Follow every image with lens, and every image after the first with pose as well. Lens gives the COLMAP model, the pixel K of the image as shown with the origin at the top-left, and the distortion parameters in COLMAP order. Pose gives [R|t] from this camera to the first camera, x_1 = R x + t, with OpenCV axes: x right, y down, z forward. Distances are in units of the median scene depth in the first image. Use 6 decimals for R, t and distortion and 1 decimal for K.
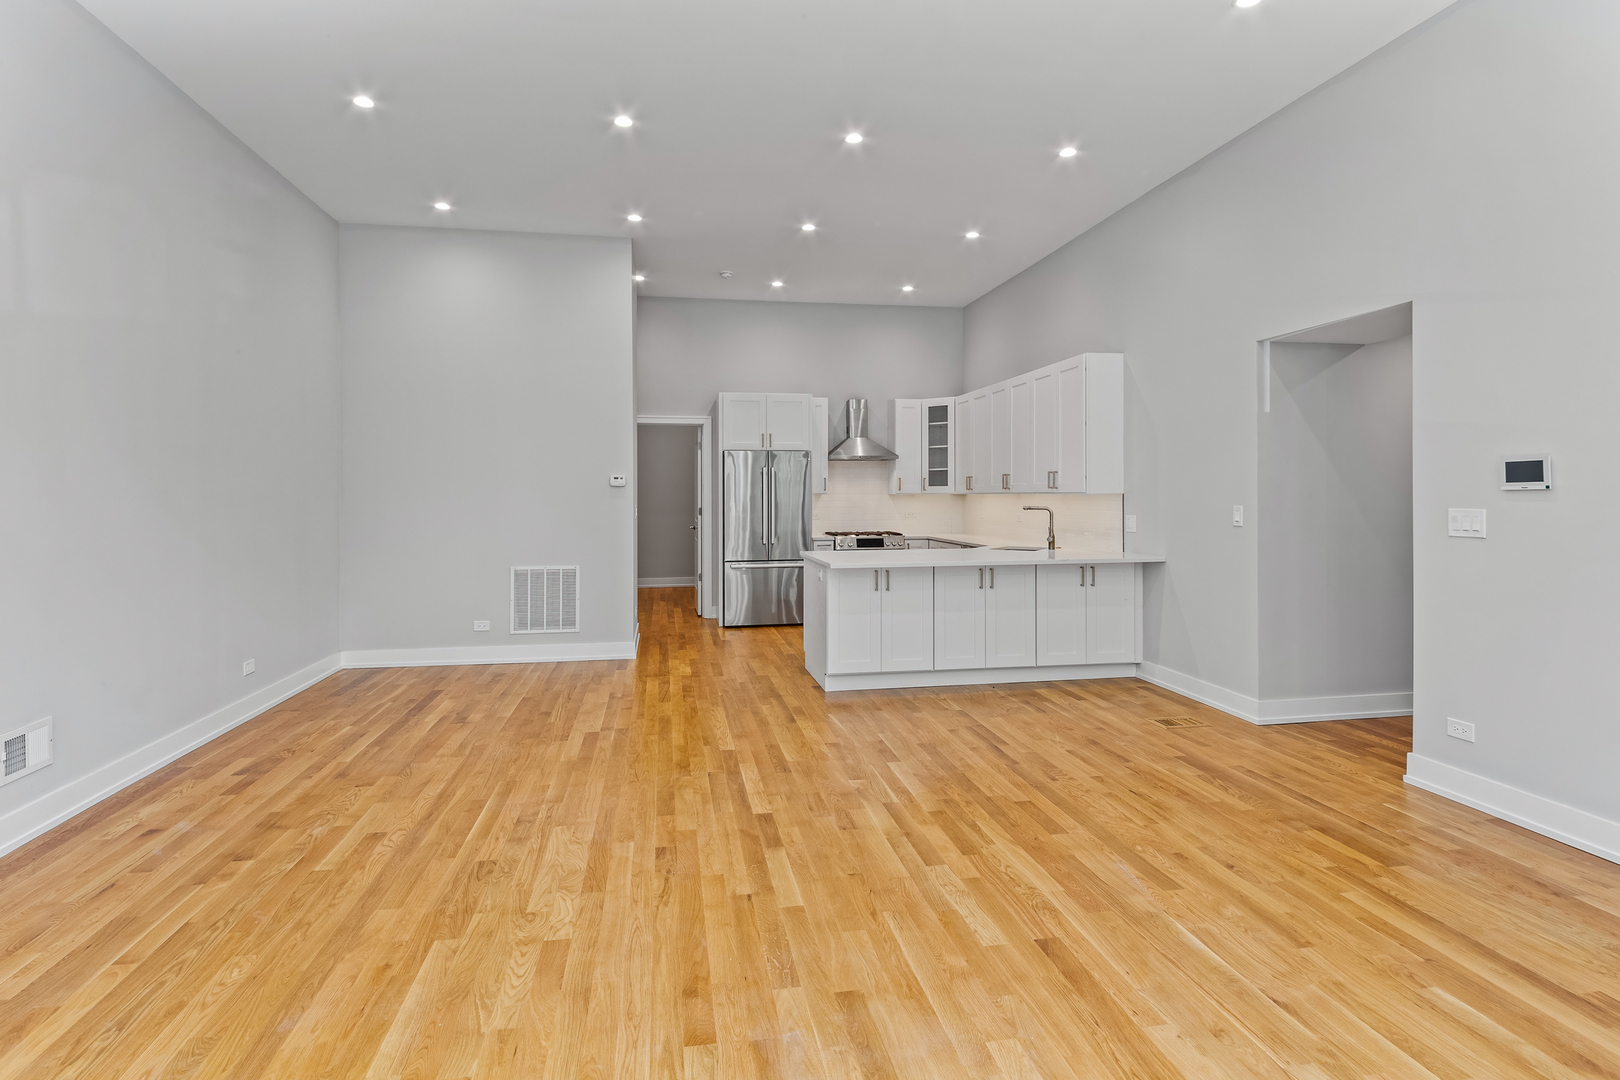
lens RADIAL K [[819.3, 0, 804.6], [0, 819.3, 510.5], [0, 0, 1]] dist [0.014918, -0.000665]
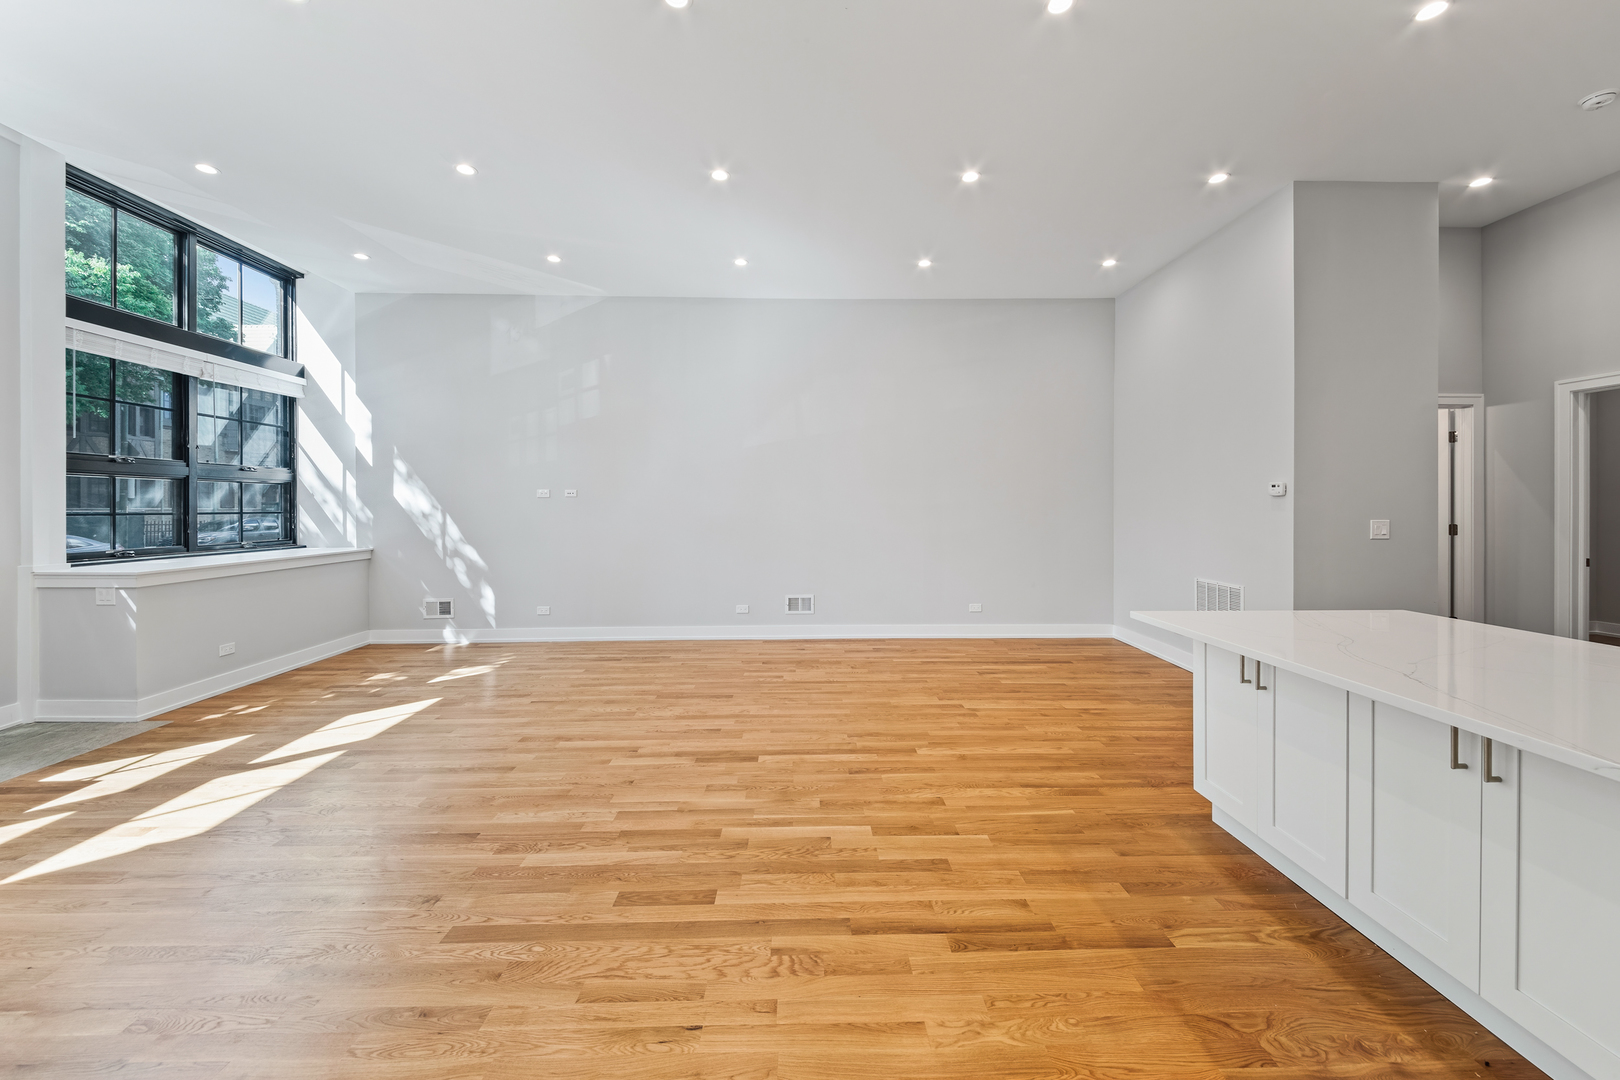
lens RADIAL K [[609.6, 0, 802.3], [0, 609.6, 506.8], [0, 0, 1]] dist [0.027128, -0.006186]
pose [[-0.166087, 0.008692, -0.986073, 0.869652], [-0.017798, 0.999772, 0.011811, -0.032243], [0.985950, 0.019512, -0.165895, 1.224046]]
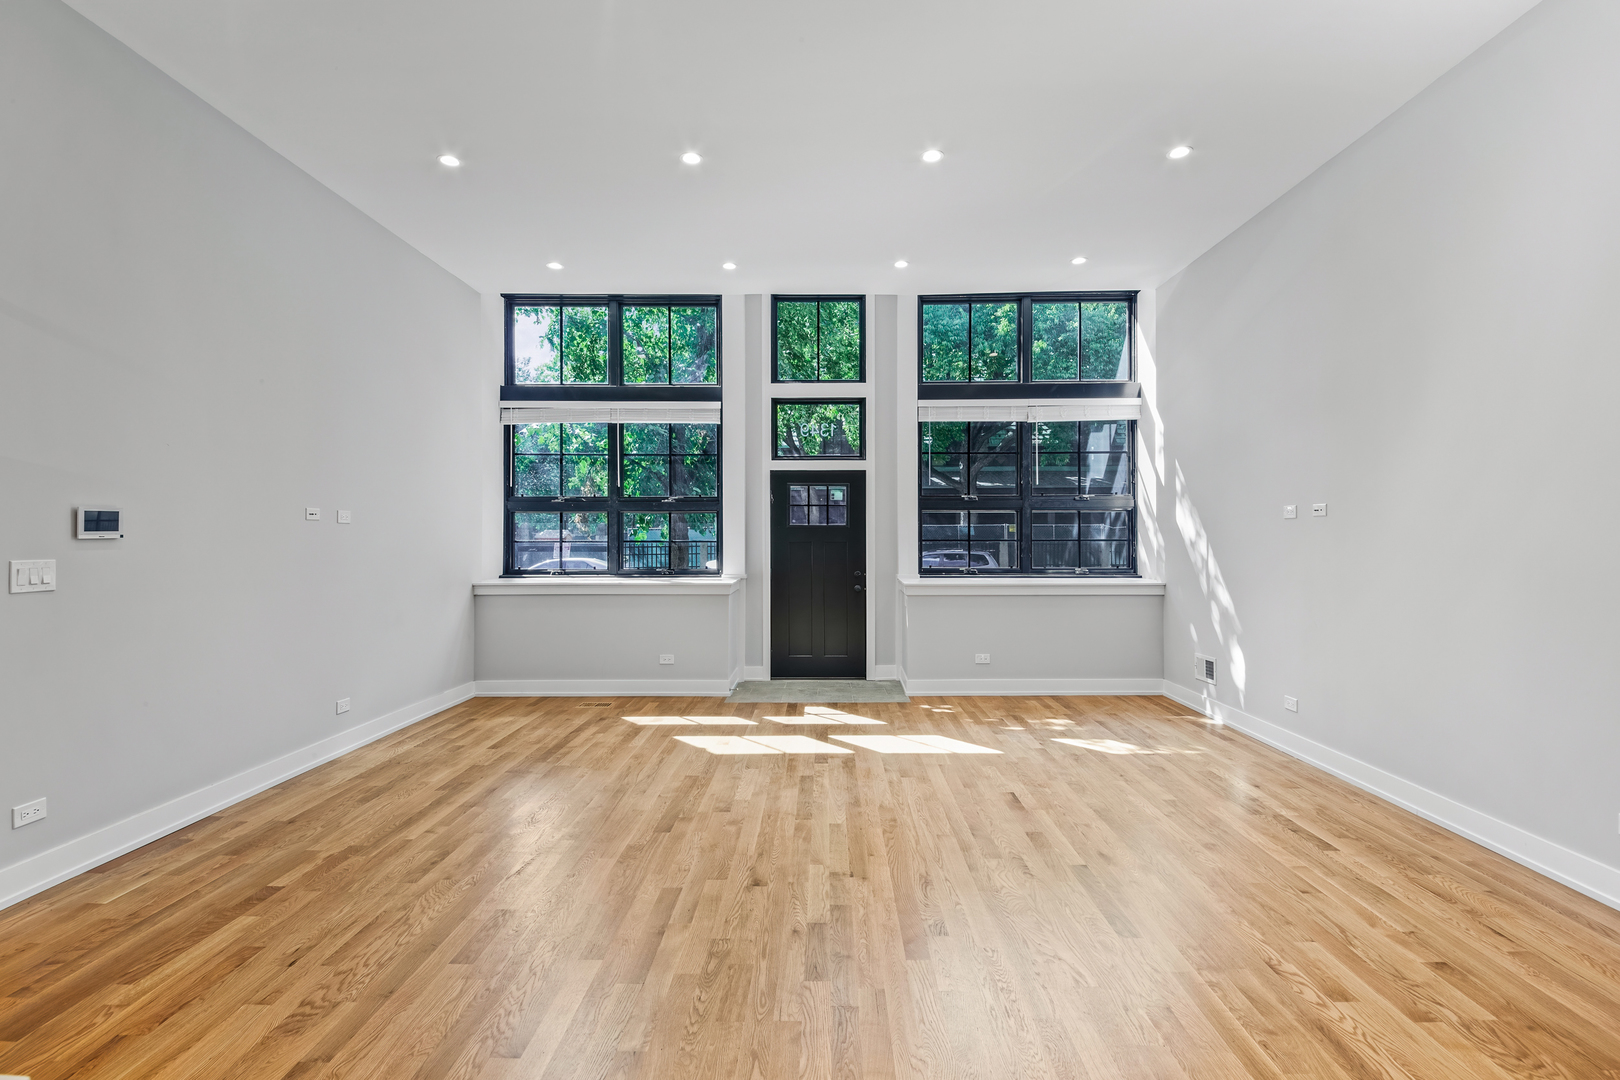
lens RADIAL K [[732.2, 0, 814.6], [0, 732.2, 534.8], [0, 0, 1]] dist [-0.003137, -0.007100]
pose [[-0.982387, 0.007511, 0.186706, -0.173267], [0.011680, 0.999706, 0.021240, -0.036742], [-0.186491, 0.023046, -0.982186, 1.633410]]
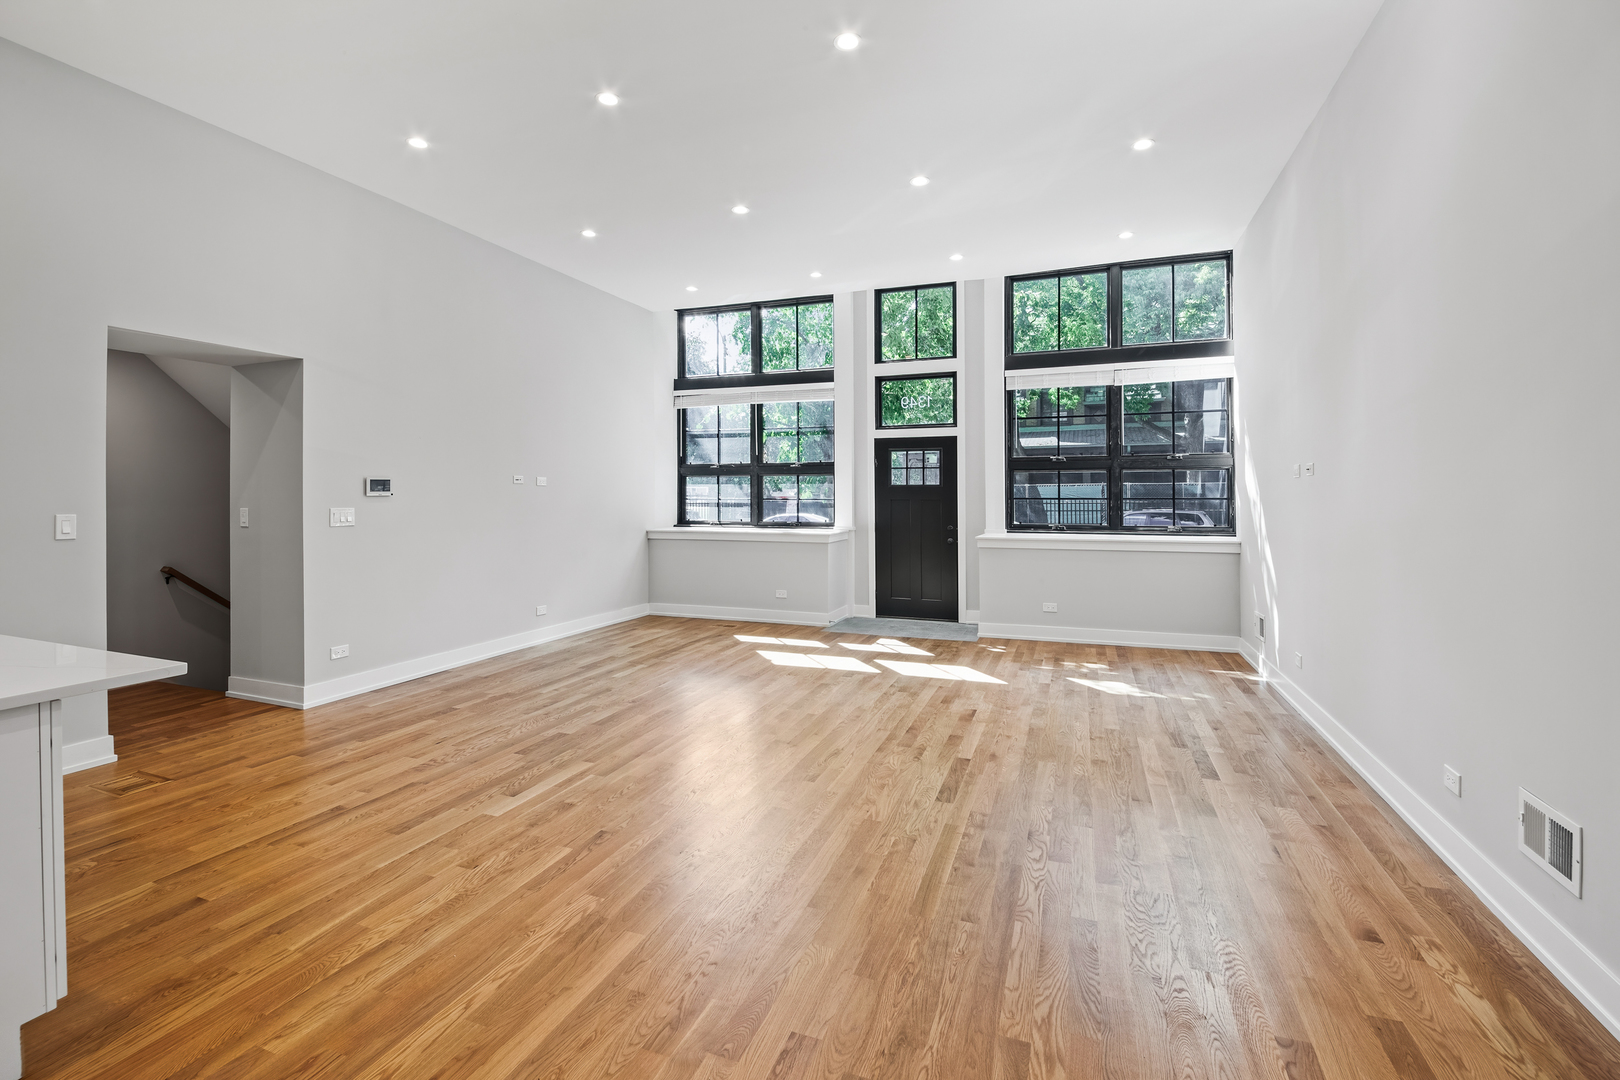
lens RADIAL K [[697.5, 0, 818.4], [0, 697.5, 494.9], [0, 0, 1]] dist [-0.000169, -0.000645]
pose [[-0.865064, 0.007475, 0.501606, -0.647762], [0.018532, 0.999683, 0.017062, -0.032733], [-0.501319, 0.024056, -0.864928, 1.718023]]
